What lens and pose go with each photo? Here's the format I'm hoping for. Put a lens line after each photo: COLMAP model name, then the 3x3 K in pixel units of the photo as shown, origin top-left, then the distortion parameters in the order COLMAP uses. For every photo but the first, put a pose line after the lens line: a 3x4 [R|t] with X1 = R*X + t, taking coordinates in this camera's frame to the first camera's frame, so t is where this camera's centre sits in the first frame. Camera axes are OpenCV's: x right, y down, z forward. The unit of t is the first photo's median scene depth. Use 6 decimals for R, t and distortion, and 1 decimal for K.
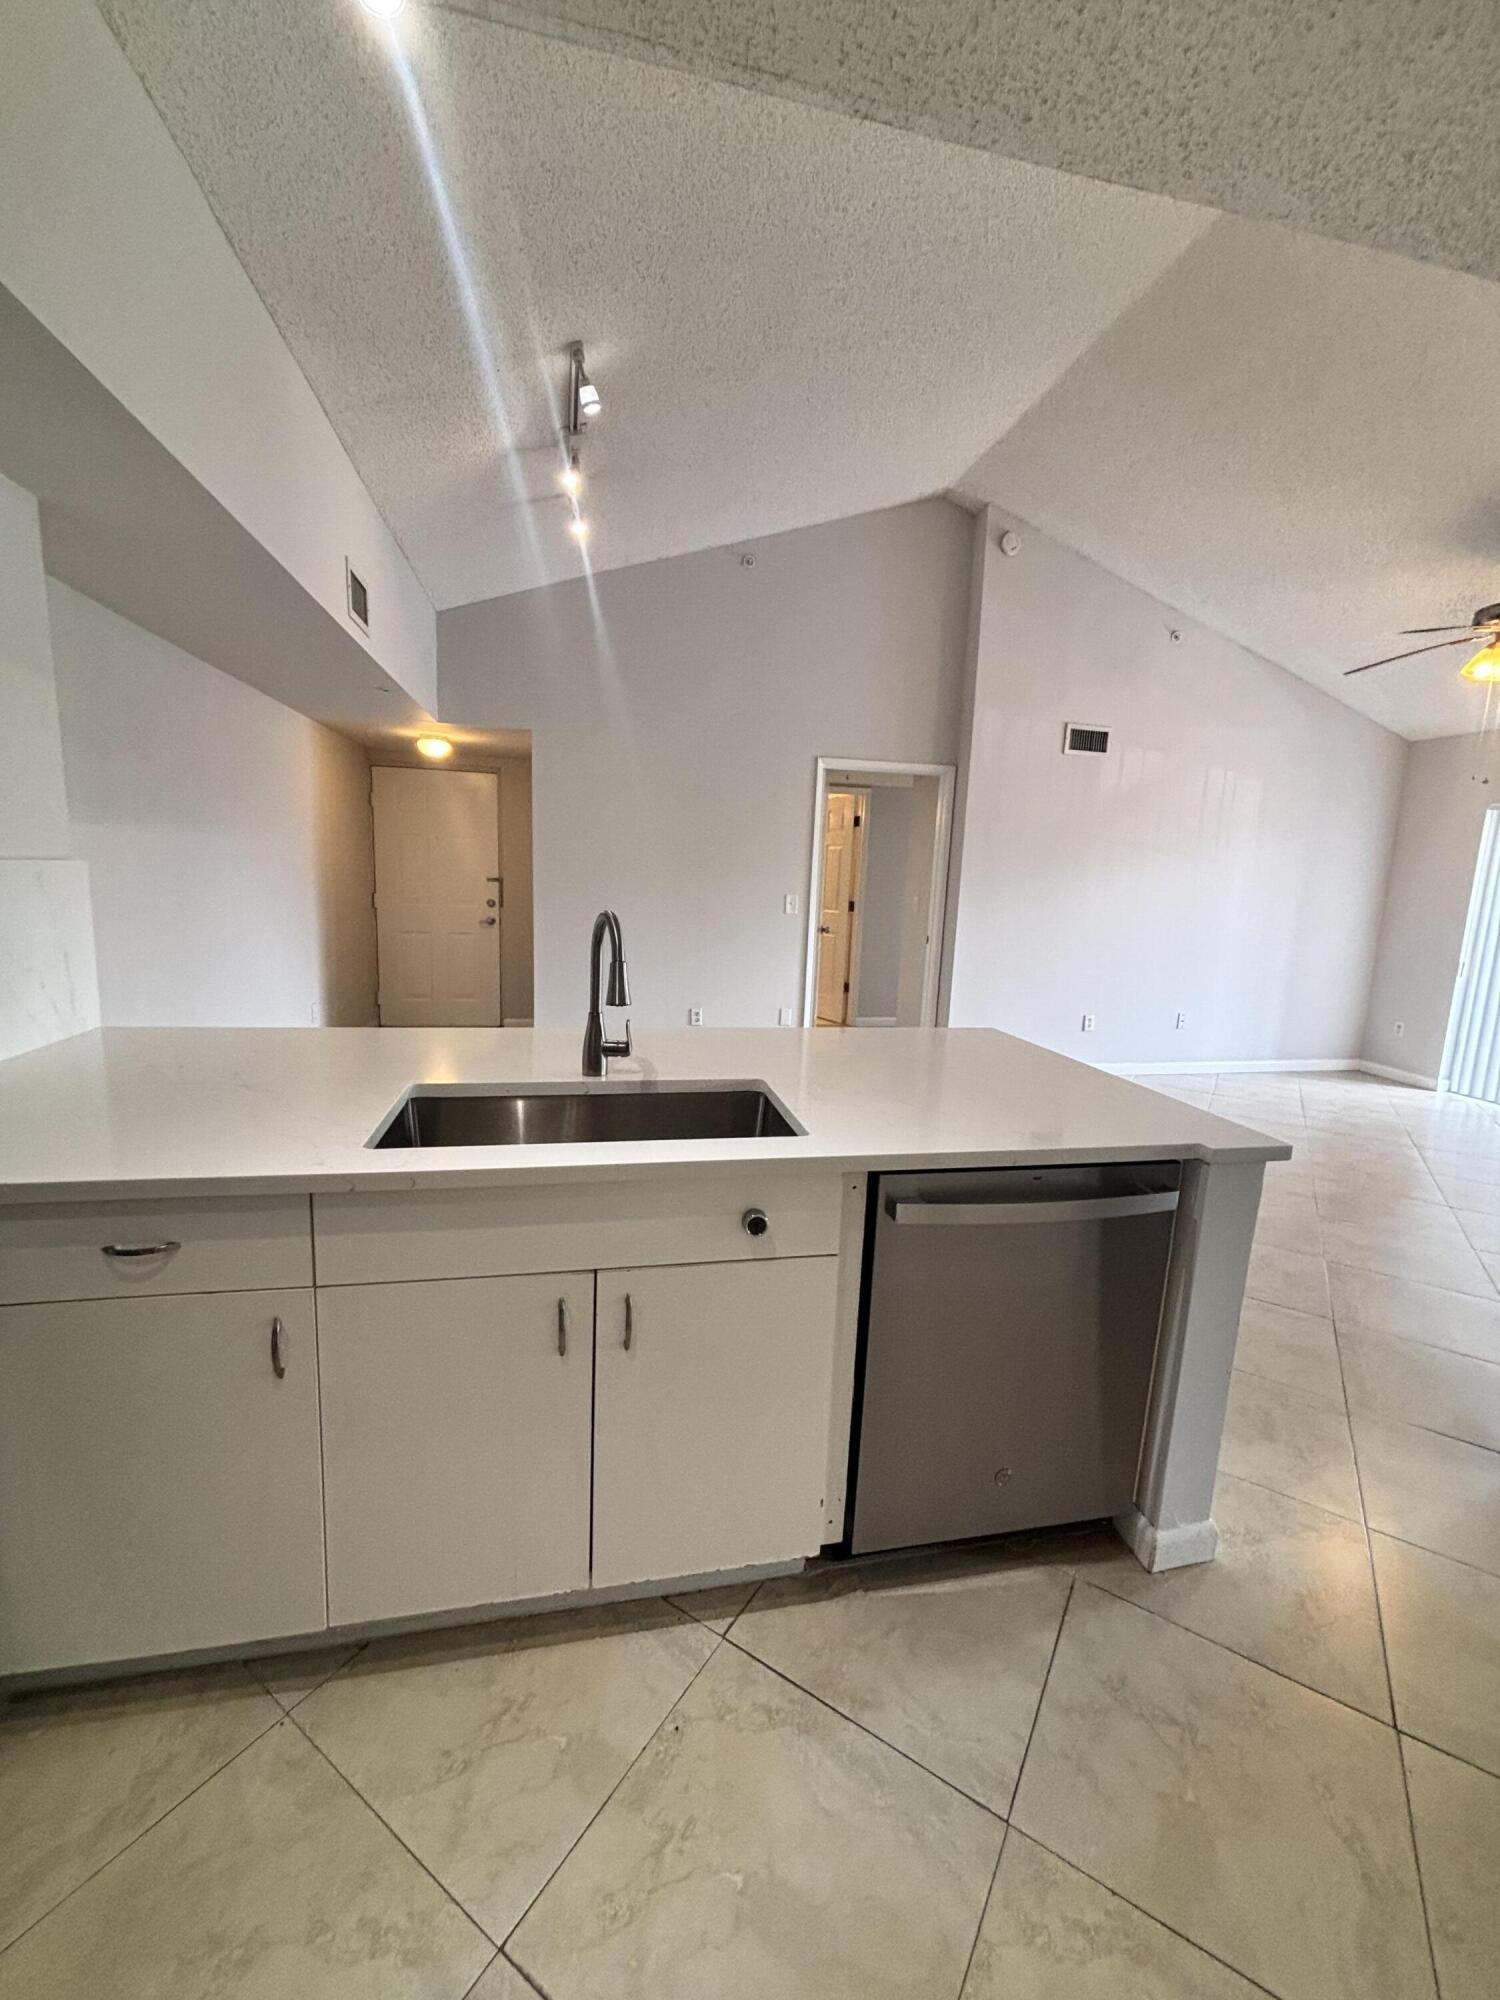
lens RADIAL K [[794.9, 0, 752.9], [0, 794.9, 1004.8], [0, 0, 1]] dist [-0.000095, -0.000709]
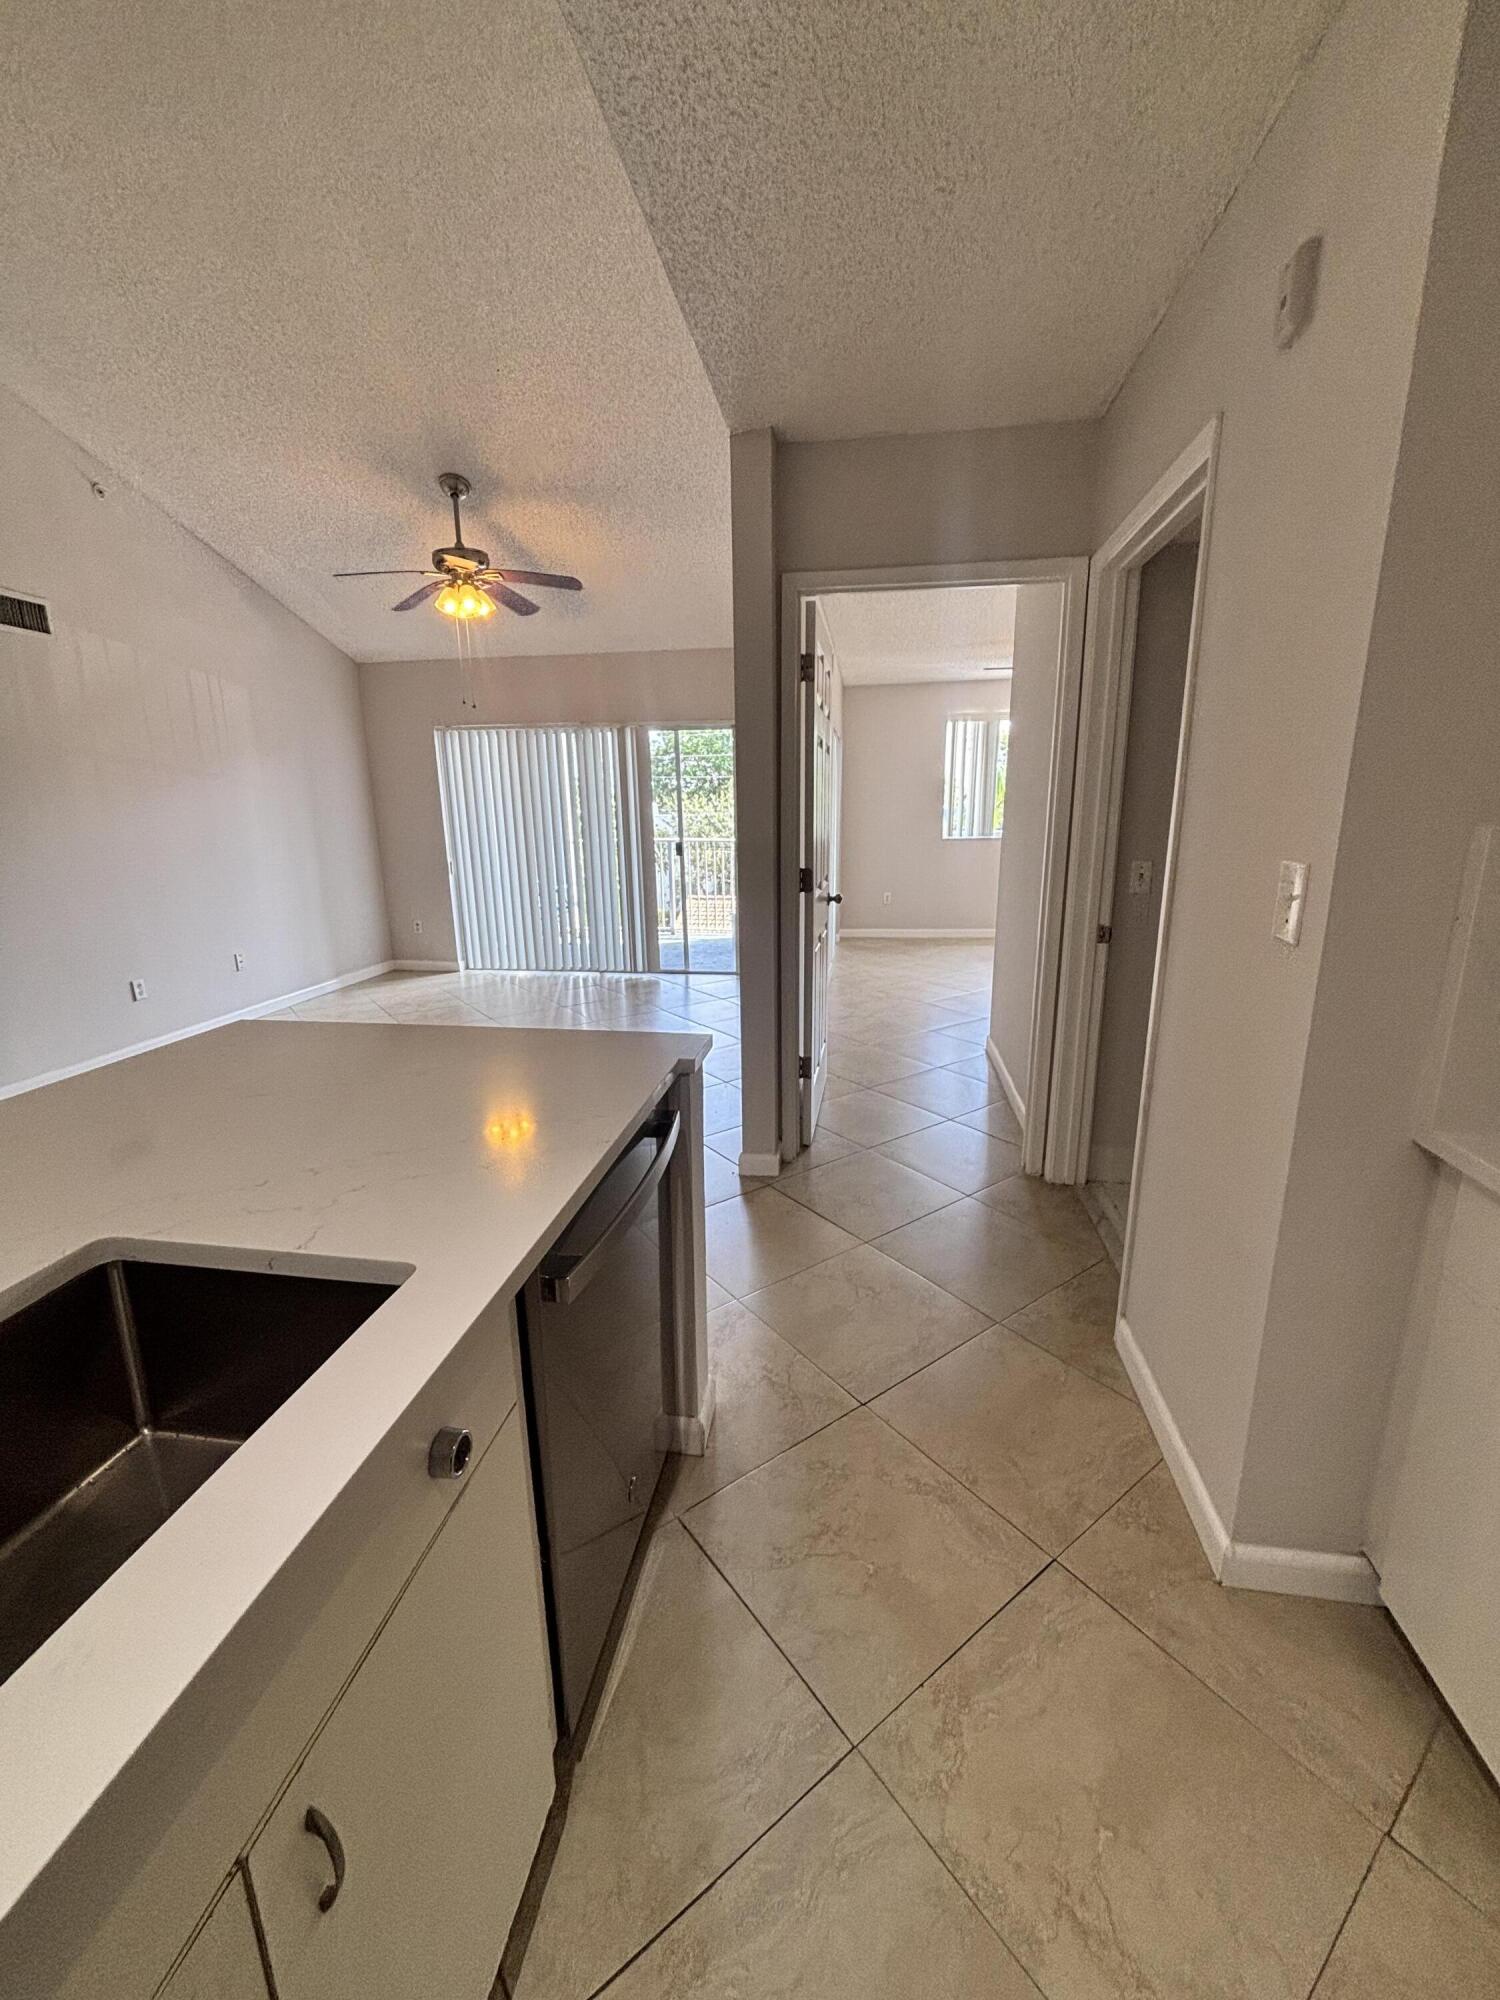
lens RADIAL K [[794.9, 0, 752.9], [0, 794.9, 1004.8], [0, 0, 1]] dist [-0.000095, -0.000709]
pose [[0.358910, -0.269535, 0.893608, -0.078350], [0.182532, 0.959180, 0.216001, -0.024405], [-0.915350, 0.085587, 0.393458, 0.134235]]
